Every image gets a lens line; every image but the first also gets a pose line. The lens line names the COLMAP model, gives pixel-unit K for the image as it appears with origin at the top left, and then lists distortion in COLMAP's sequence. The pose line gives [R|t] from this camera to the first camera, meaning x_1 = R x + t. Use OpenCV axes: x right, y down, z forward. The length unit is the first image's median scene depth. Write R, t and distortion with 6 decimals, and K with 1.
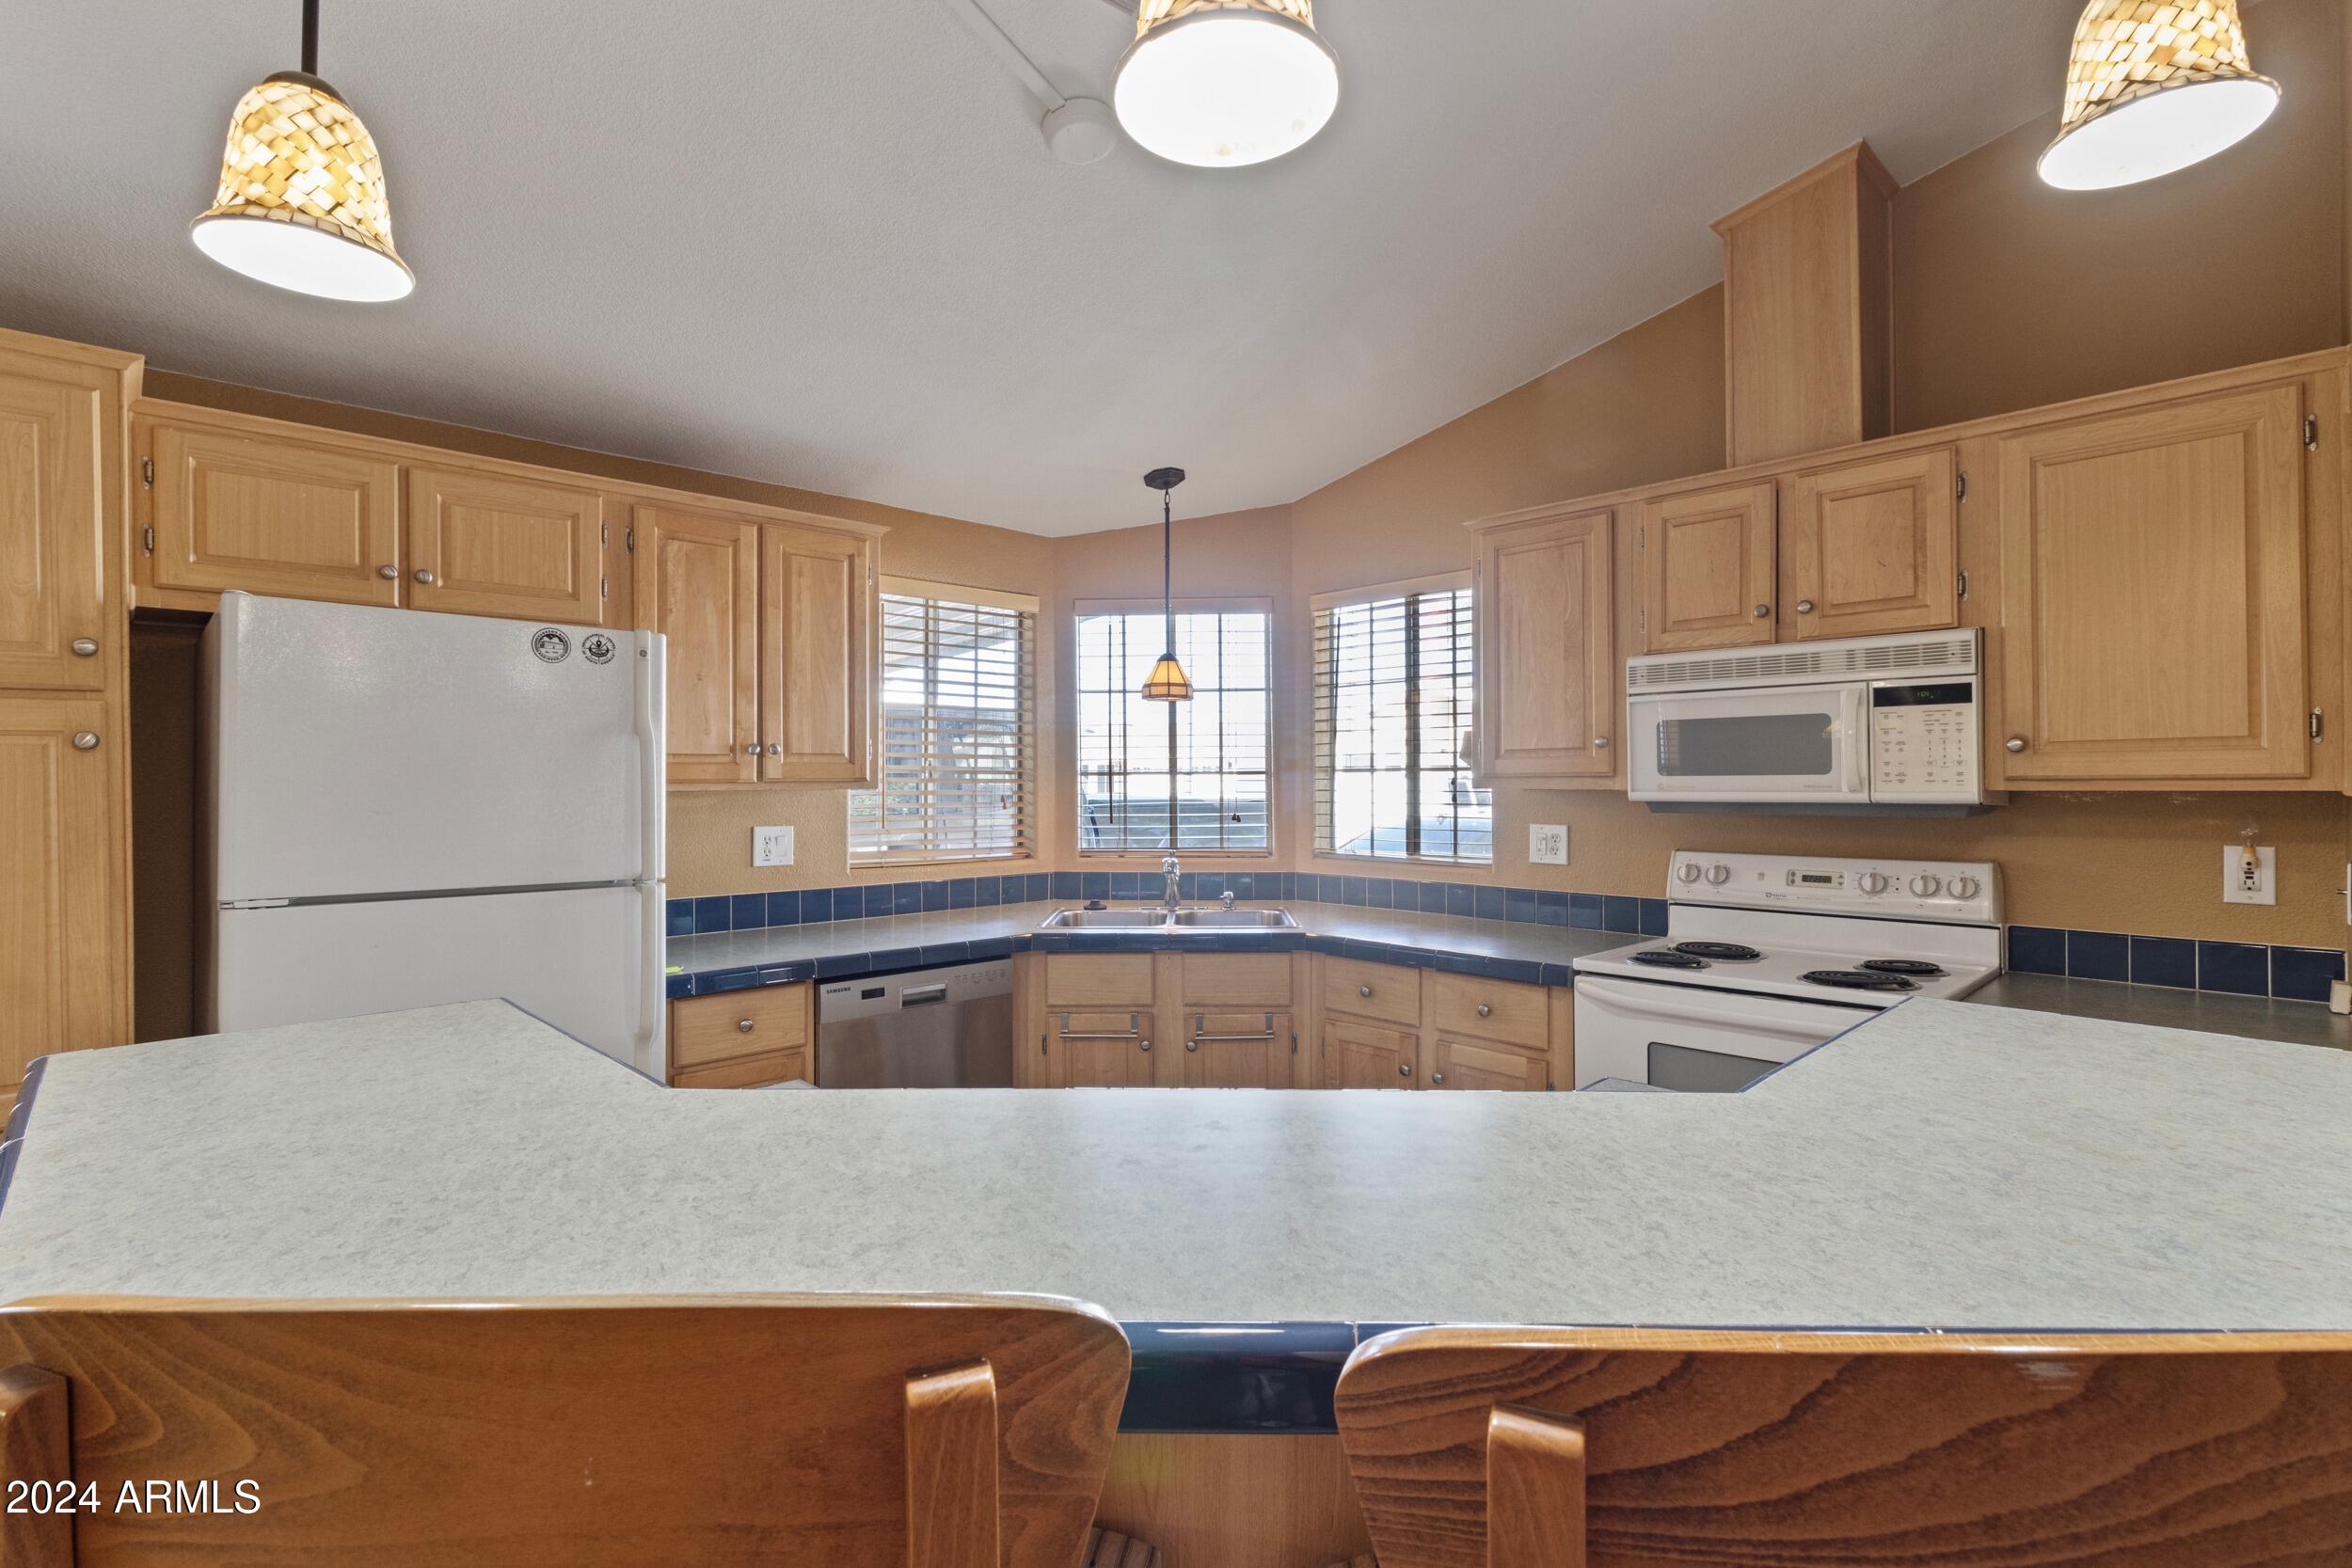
lens RADIAL K [[1105.2, 0, 1171.0], [0, 1105.2, 772.4], [0, 0, 1]] dist [0.001207, 0.000934]
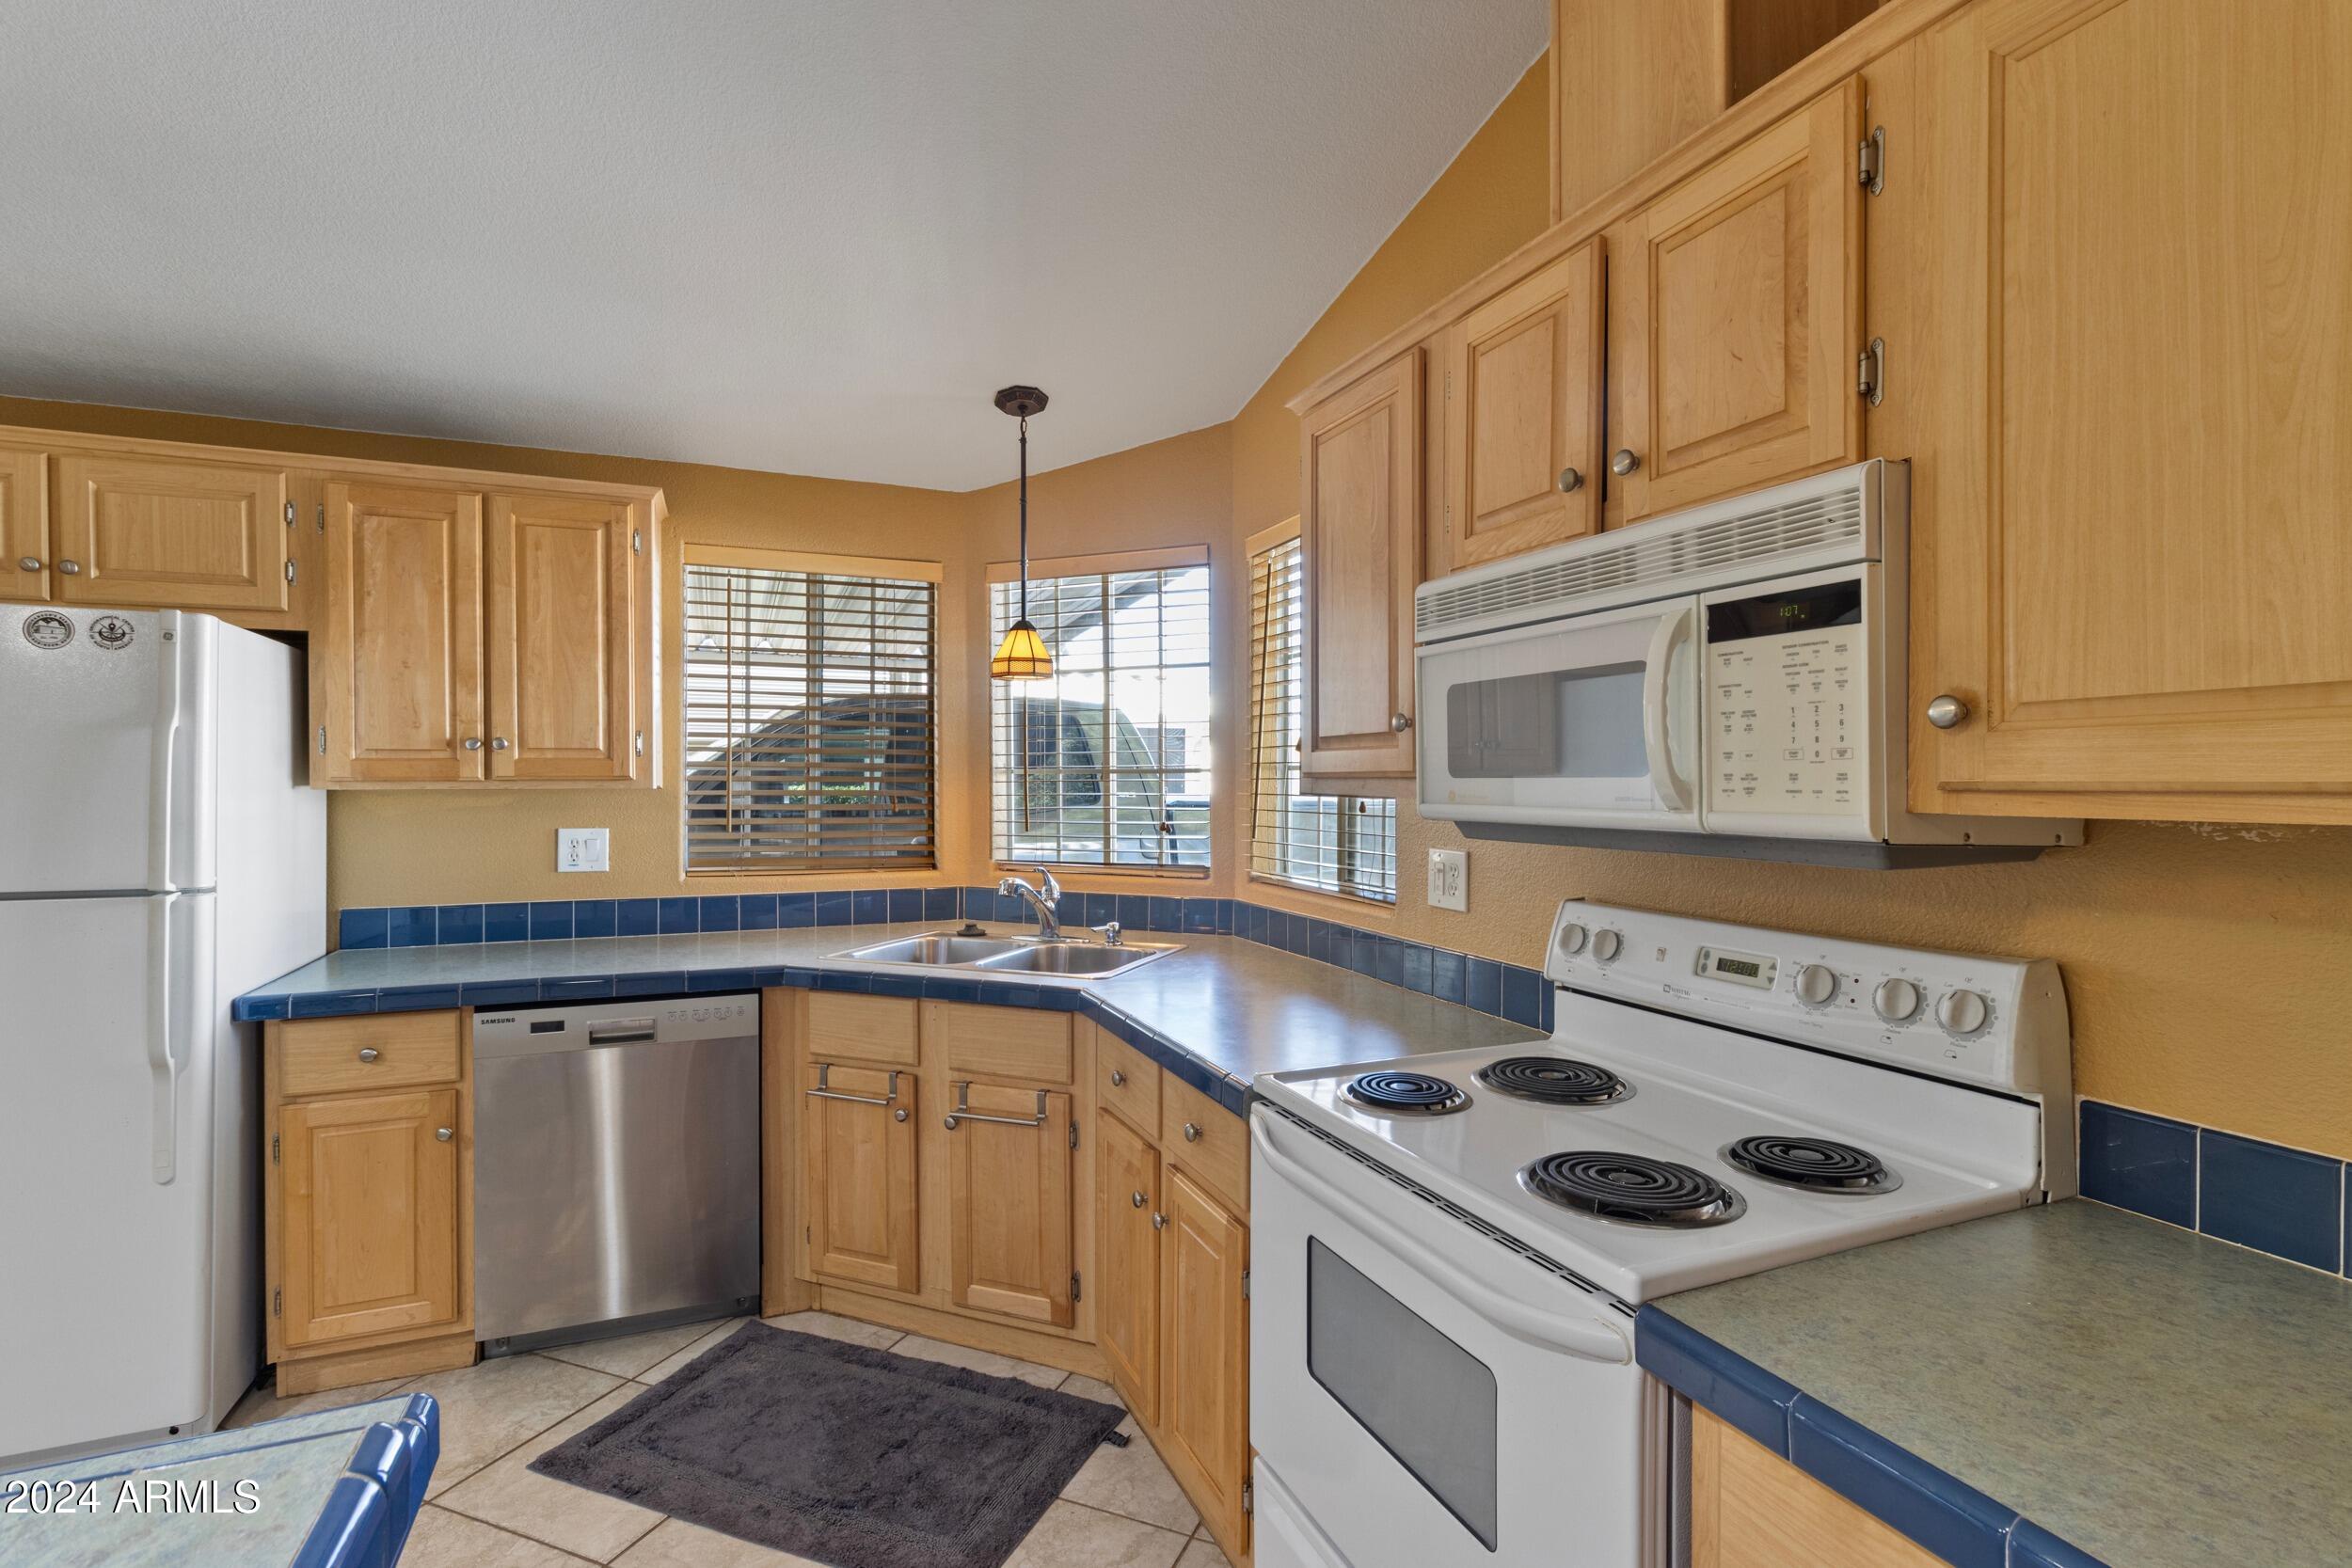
lens RADIAL K [[1105.2, 0, 1177.1], [0, 1105.2, 781.6], [0, 0, 1]] dist [0.001207, 0.000934]
pose [[0.935036, 0.005243, -0.354514, 0.544598], [-0.001097, 0.999929, 0.011893, -0.001794], [0.354551, -0.010731, 0.934975, 0.410753]]
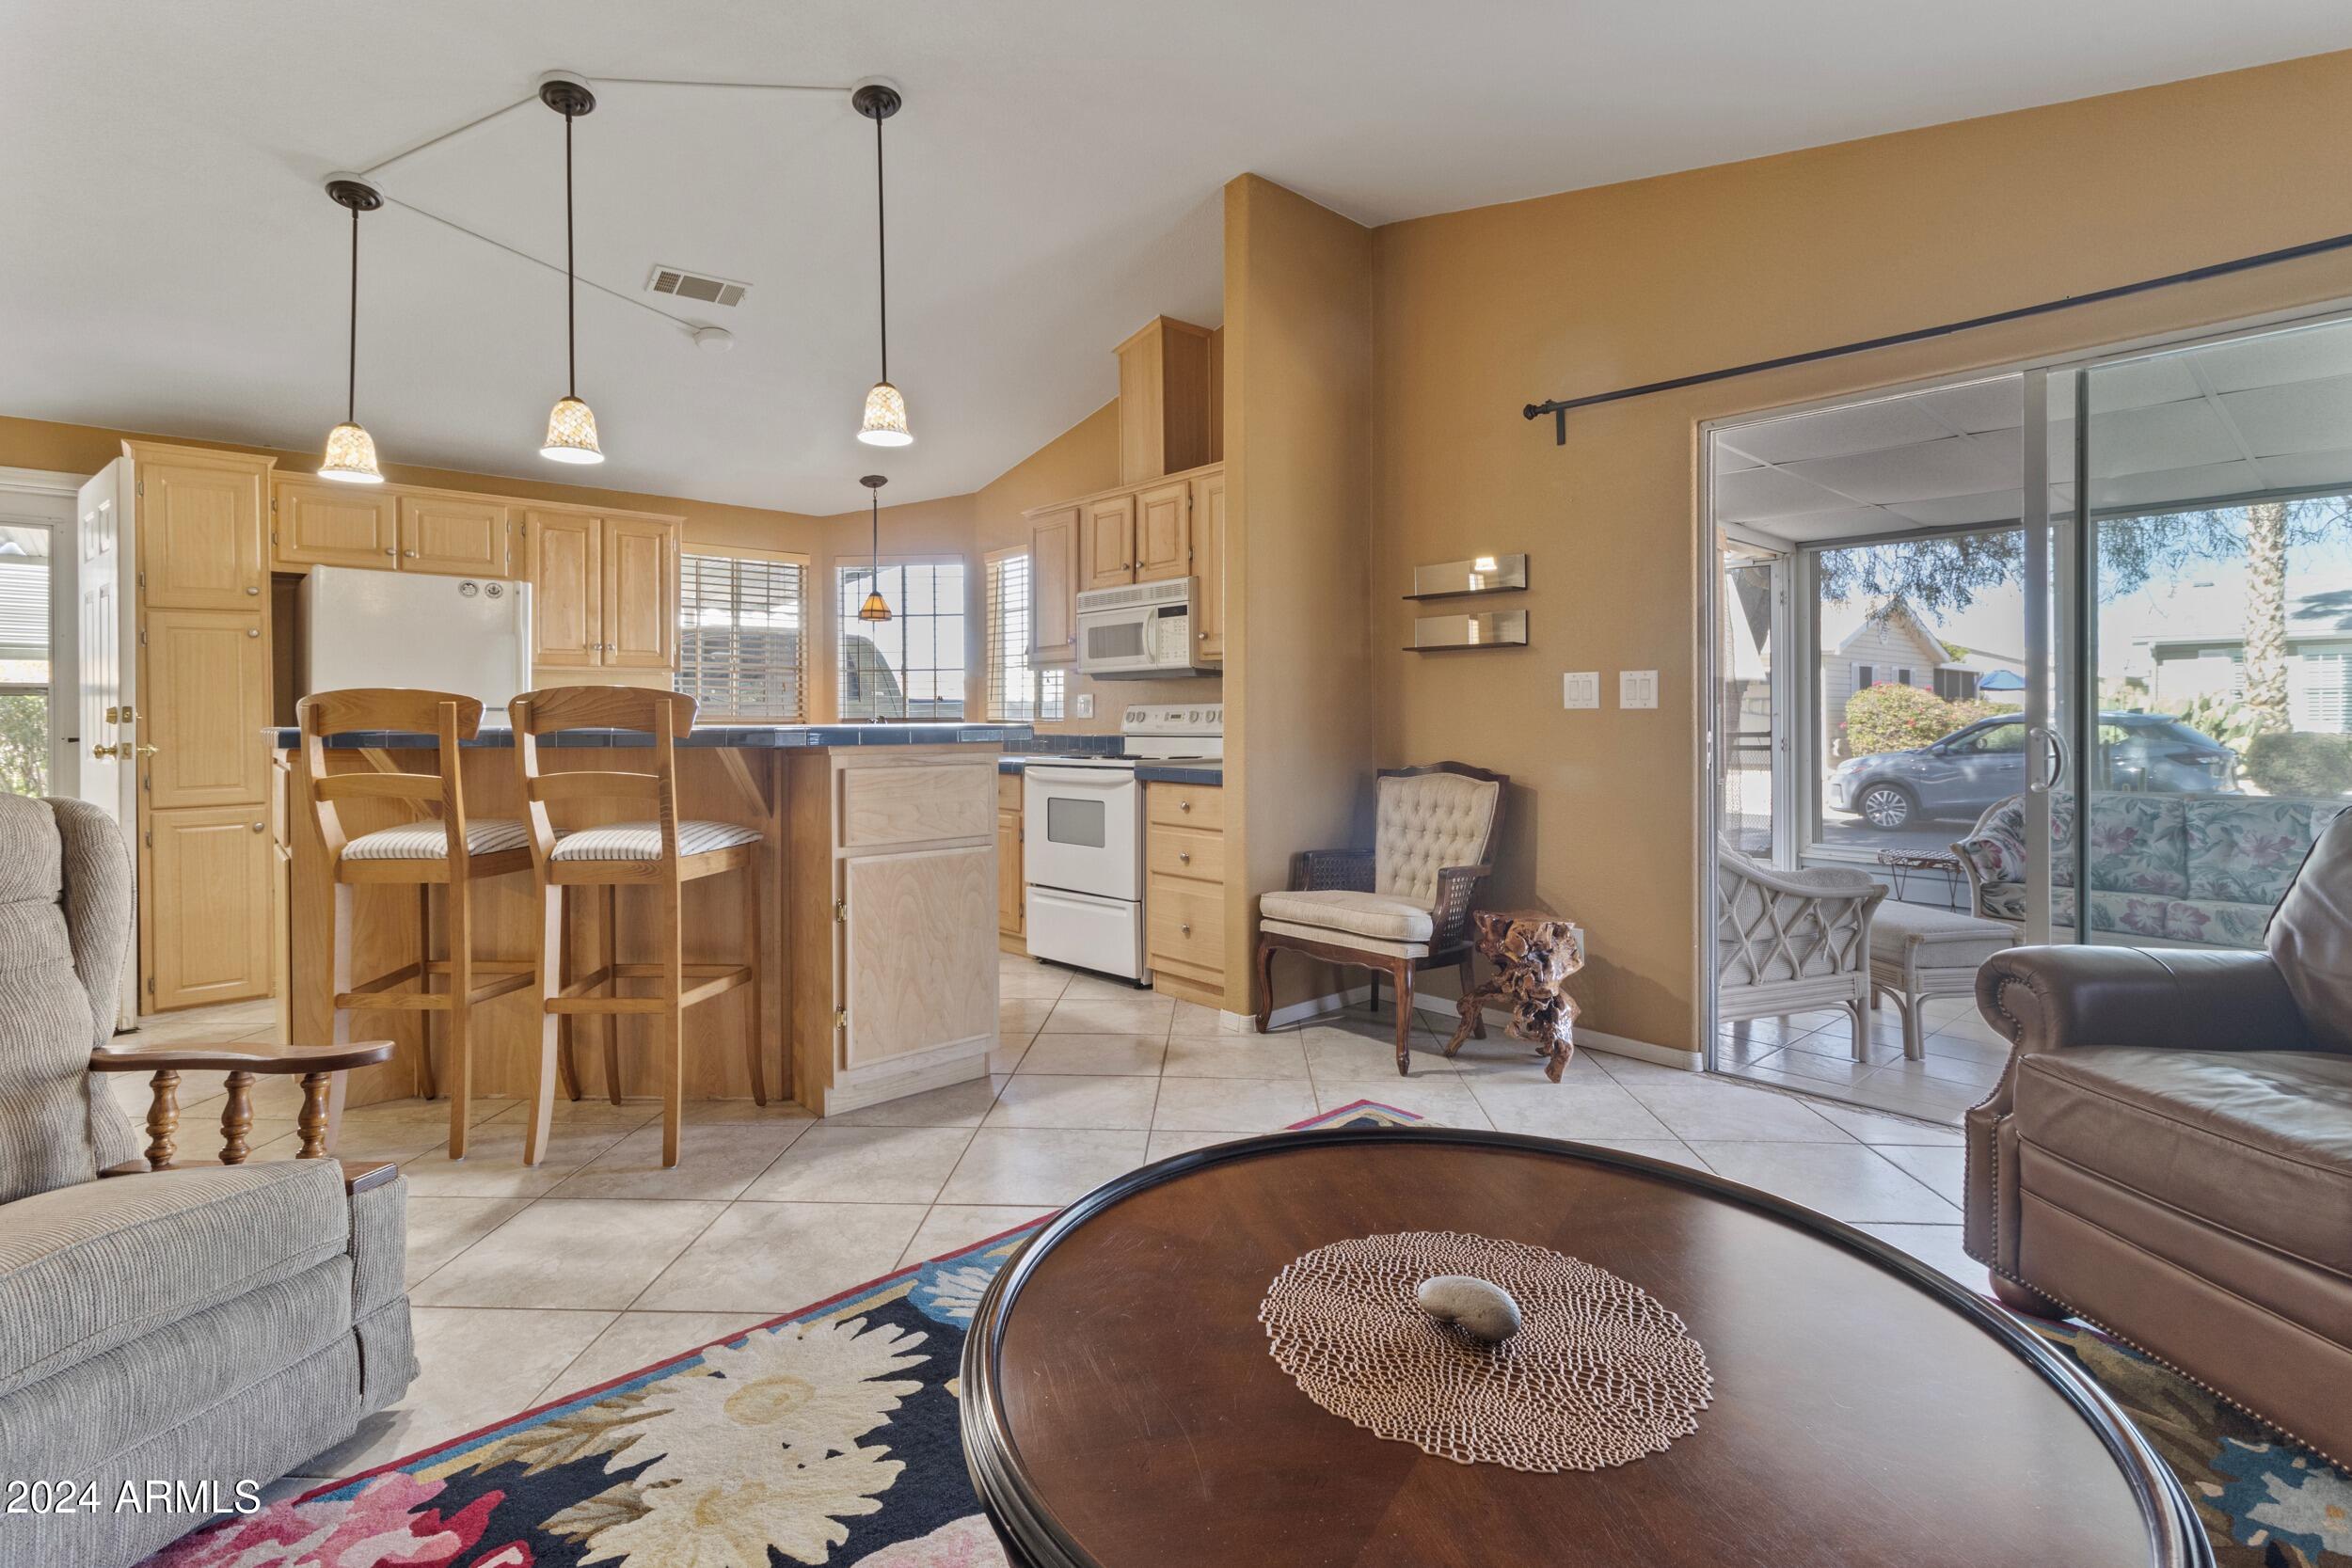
lens RADIAL K [[1105.2, 0, 1148.6], [0, 1105.2, 713.8], [0, 0, 1]] dist [0.001207, 0.000934]
pose [[0.999323, -0.000779, -0.036784, 0.636656], [0.000870, 0.999997, 0.002445, 0.091910], [0.036782, -0.002475, 0.999320, -0.819221]]
